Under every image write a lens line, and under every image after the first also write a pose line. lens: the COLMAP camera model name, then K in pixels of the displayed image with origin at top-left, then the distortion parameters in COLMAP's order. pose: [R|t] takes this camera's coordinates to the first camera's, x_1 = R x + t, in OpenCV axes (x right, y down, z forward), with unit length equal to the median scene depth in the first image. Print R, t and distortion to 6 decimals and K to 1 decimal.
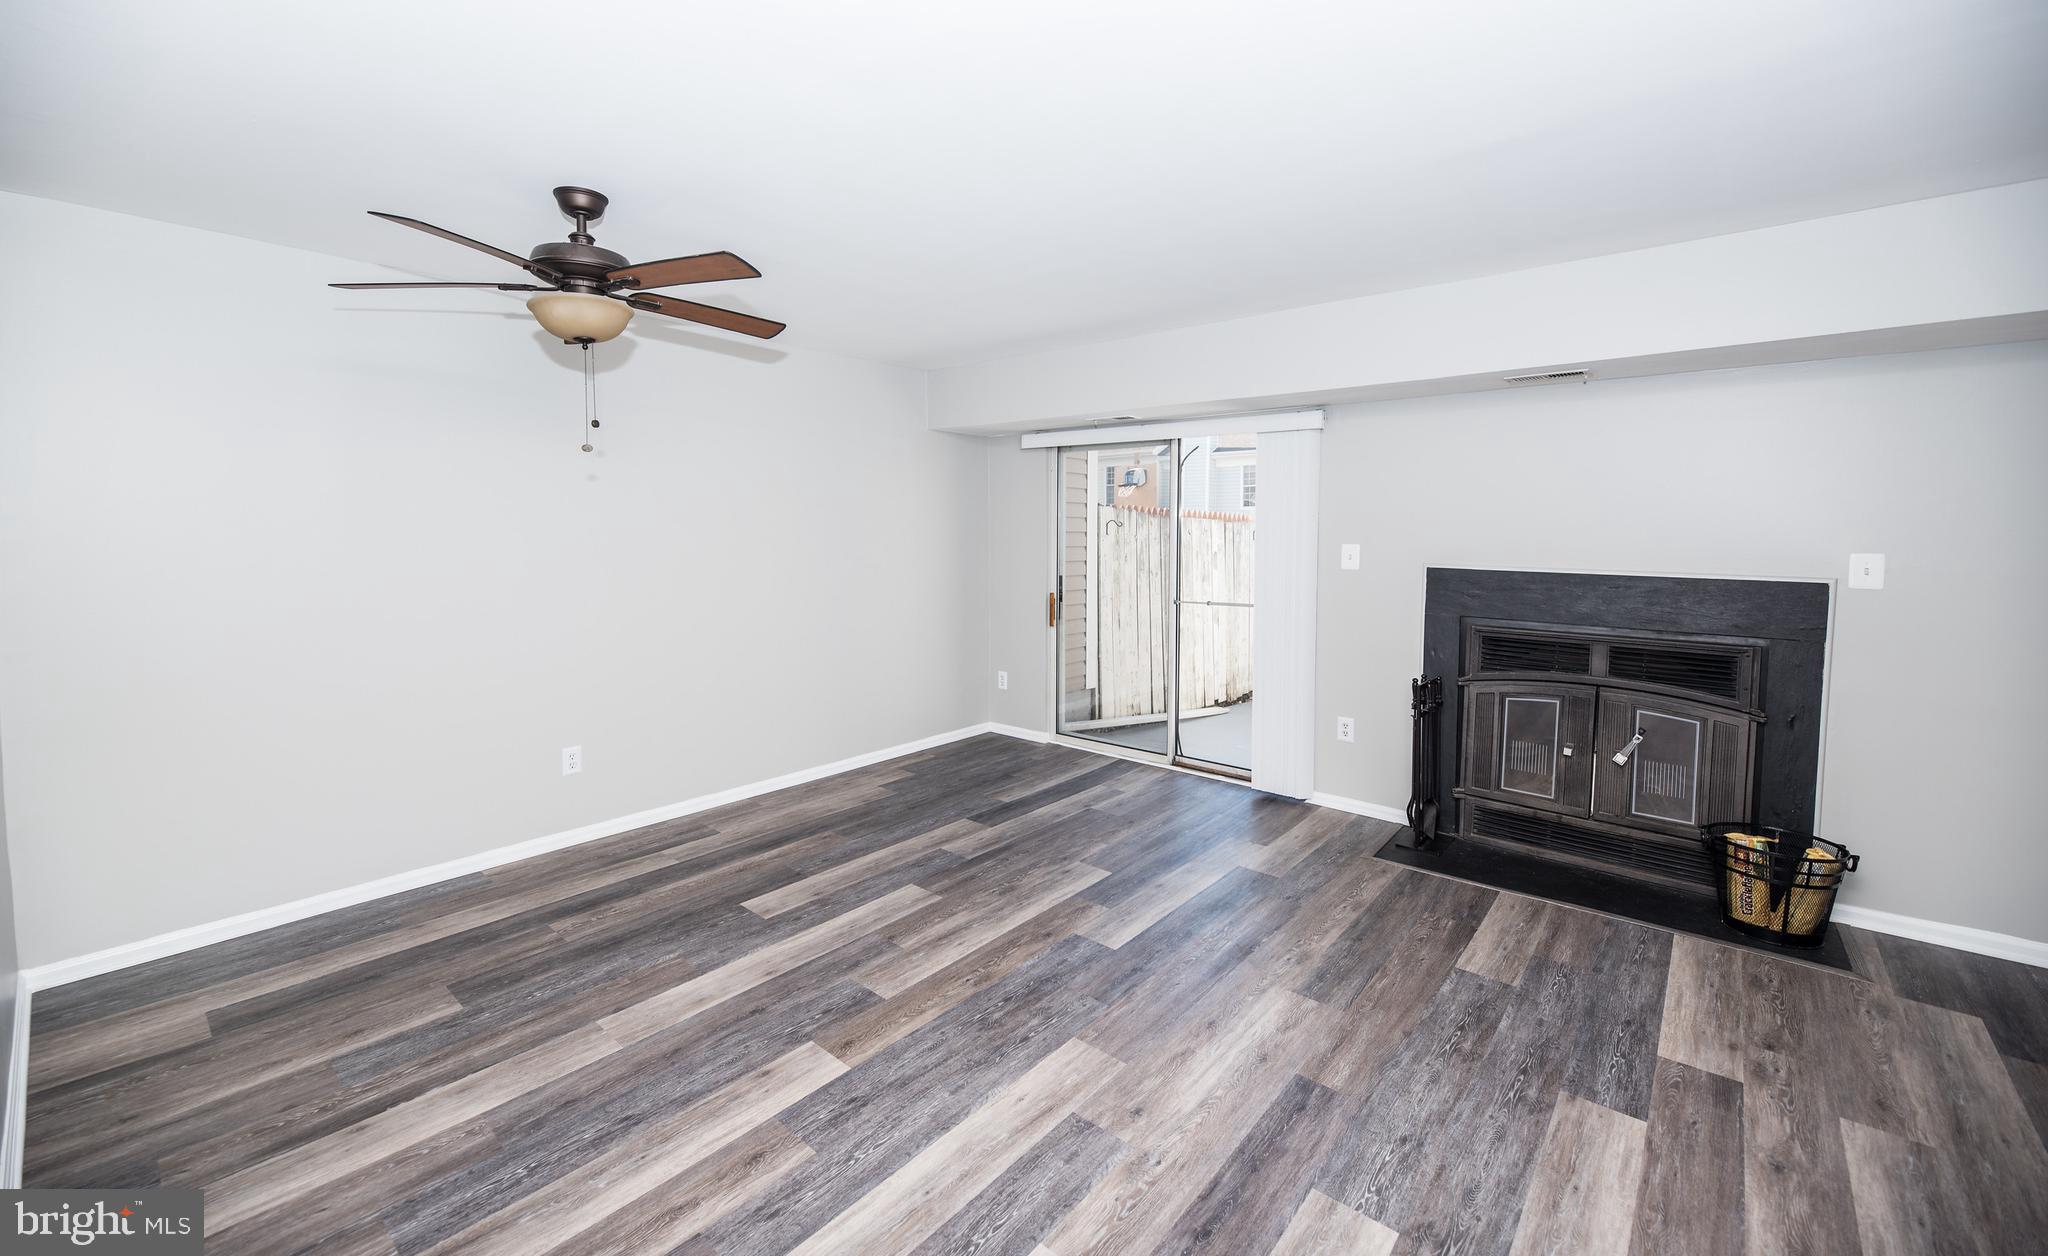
lens RADIAL K [[823.9, 0, 1031.9], [0, 823.9, 573.8], [0, 0, 1]] dist [0.001141, -0.000815]
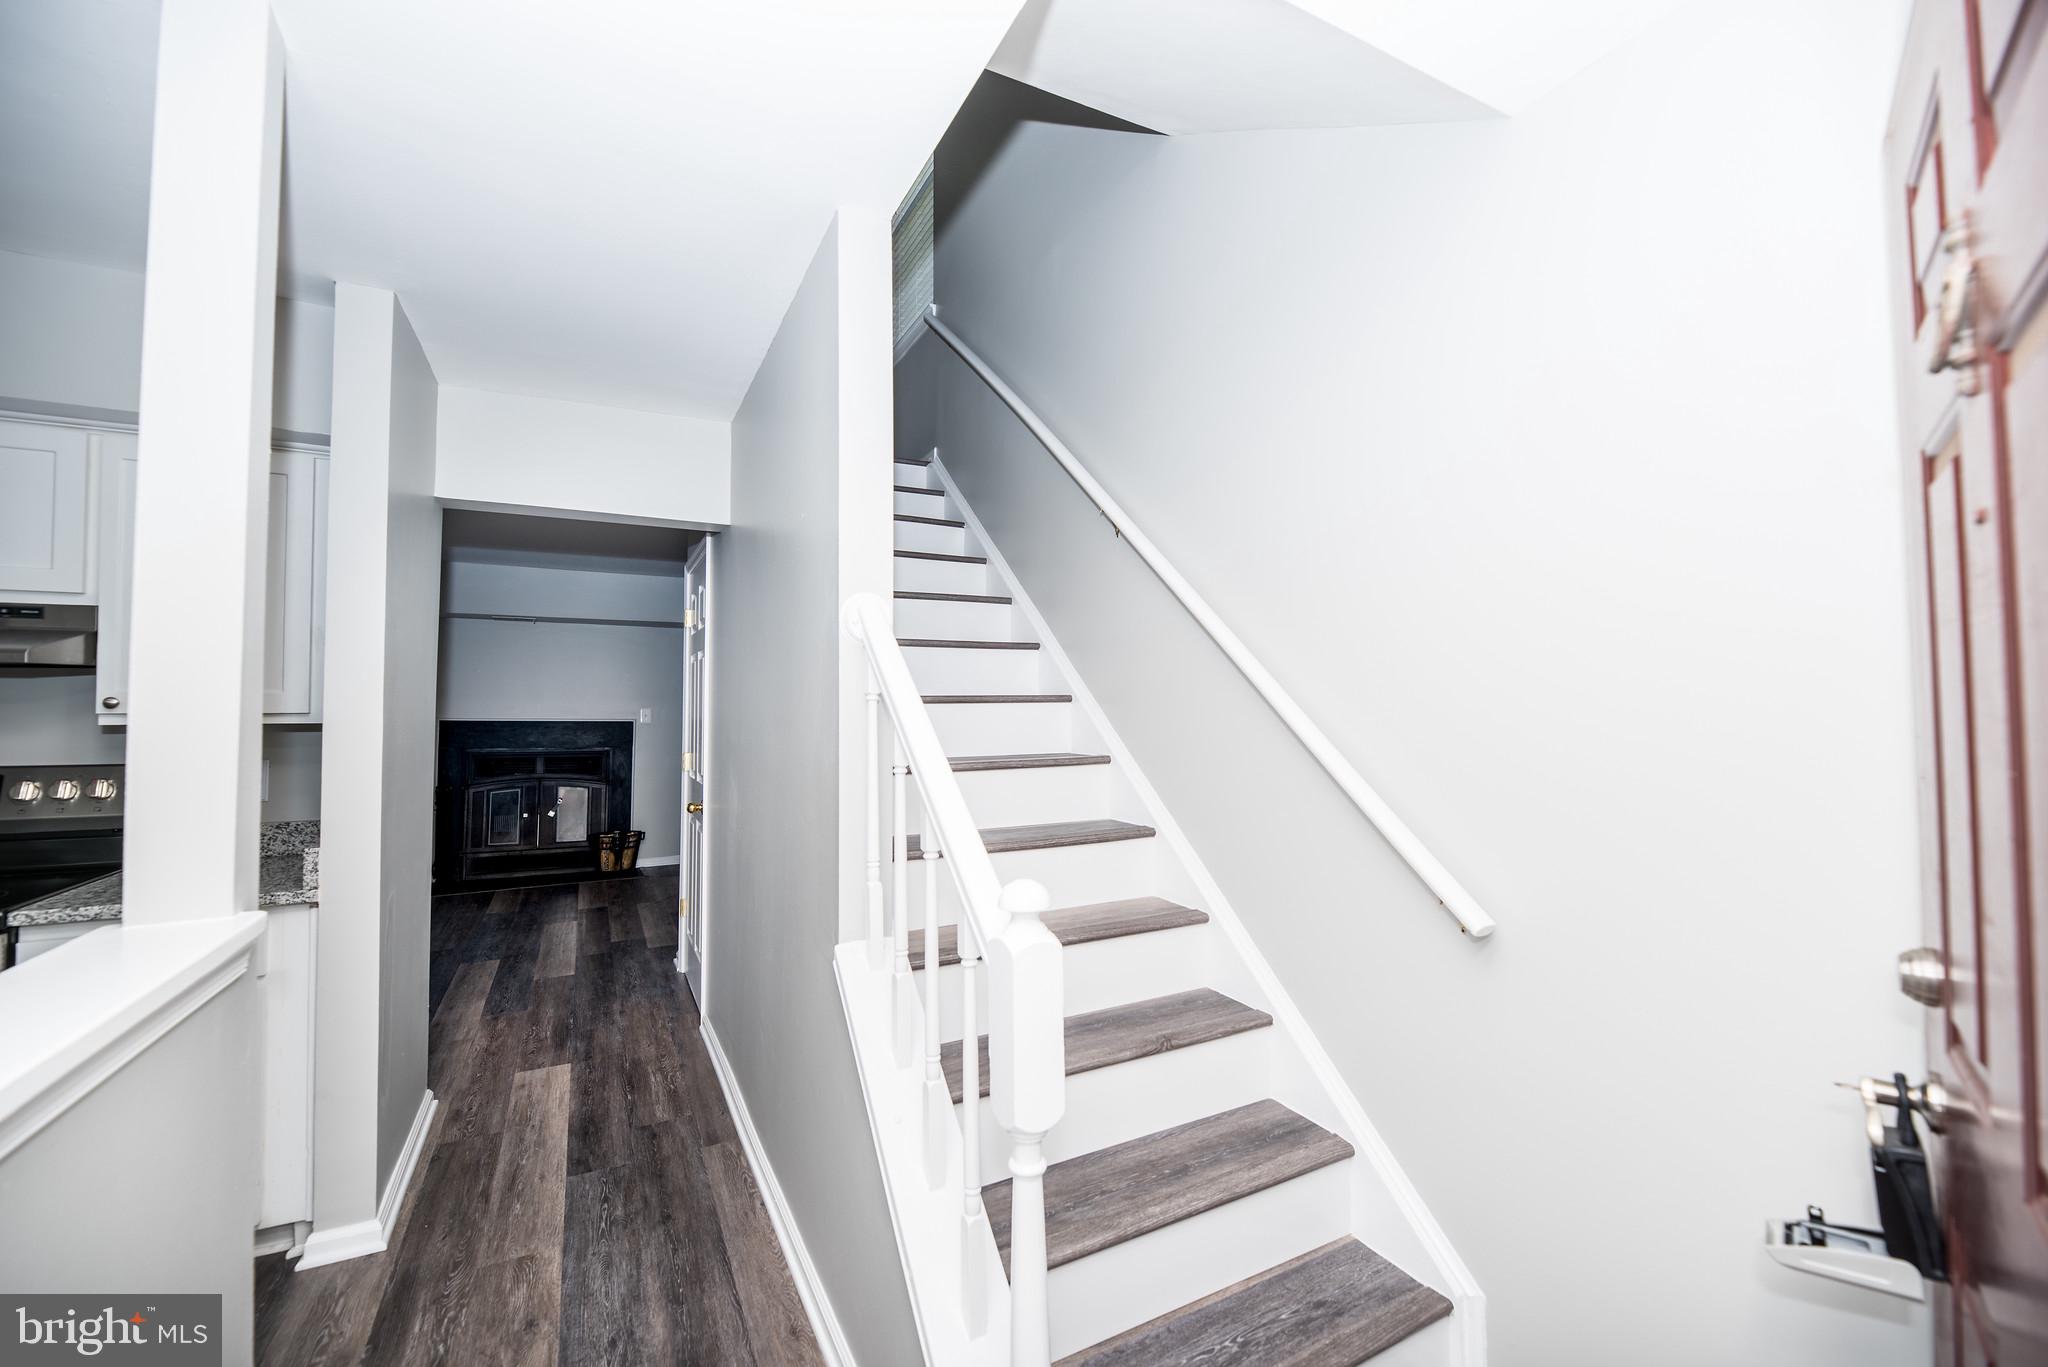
lens RADIAL K [[835.2, 0, 1021.1], [0, 835.2, 689.4], [0, 0, 1]] dist [-0.002793, -0.000999]
pose [[0.375689, 0.024465, 0.926423, -0.817812], [0.040299, 0.998275, -0.042705, 0.065051], [-0.925869, 0.053377, 0.374055, -0.912338]]
